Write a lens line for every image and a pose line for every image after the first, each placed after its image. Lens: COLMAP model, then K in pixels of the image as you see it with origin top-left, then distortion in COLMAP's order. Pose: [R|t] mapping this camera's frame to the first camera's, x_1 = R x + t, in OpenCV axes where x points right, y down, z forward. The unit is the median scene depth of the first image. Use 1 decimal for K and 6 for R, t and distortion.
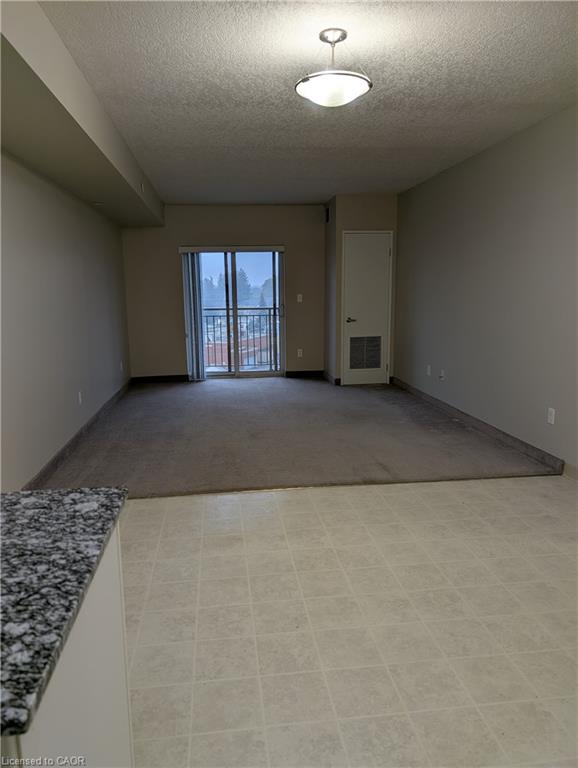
lens RADIAL K [[564.1, 0, 280.4], [0, 564.1, 383.8], [0, 0, 1]] dist [0.022851, 0.000300]
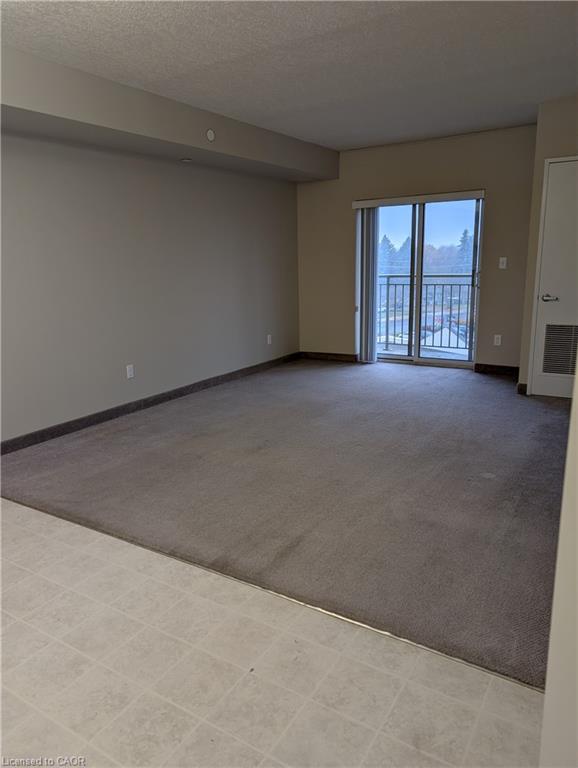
lens RADIAL K [[564.1, 0, 281.1], [0, 564.1, 378.0], [0, 0, 1]] dist [0.022851, 0.000300]
pose [[0.773997, 0.130592, -0.619576, 0.294029], [-0.093784, 0.991352, 0.091795, -0.050863], [0.626205, -0.012943, 0.779551, 0.281710]]
